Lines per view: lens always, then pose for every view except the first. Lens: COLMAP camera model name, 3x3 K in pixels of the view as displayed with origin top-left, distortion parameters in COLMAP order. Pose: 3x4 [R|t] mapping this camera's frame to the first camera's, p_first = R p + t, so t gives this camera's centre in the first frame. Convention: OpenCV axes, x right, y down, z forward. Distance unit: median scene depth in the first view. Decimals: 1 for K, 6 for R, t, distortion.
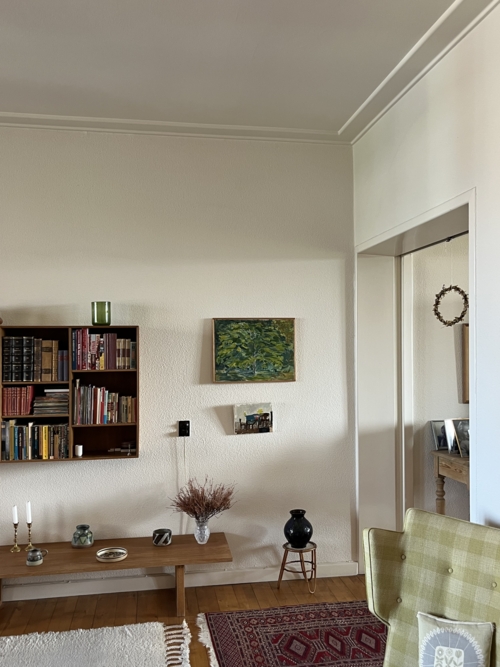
lens RADIAL K [[594.2, 0, 253.8], [0, 594.2, 336.9], [0, 0, 1]] dist [-0.002864, 0.000555]
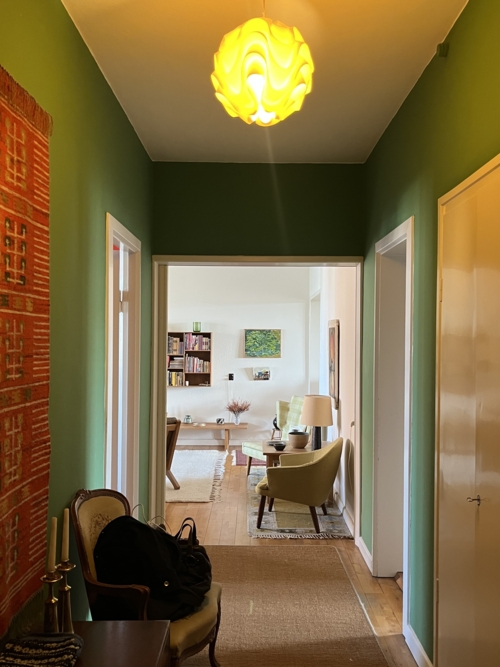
lens RADIAL K [[594.2, 0, 248.9], [0, 594.2, 333.0], [0, 0, 1]] dist [-0.002864, 0.000555]
pose [[0.986702, 0.017441, -0.161599, 0.333029], [-0.016345, 0.999834, 0.008105, -0.037097], [0.161713, -0.005356, 0.986823, -1.310291]]
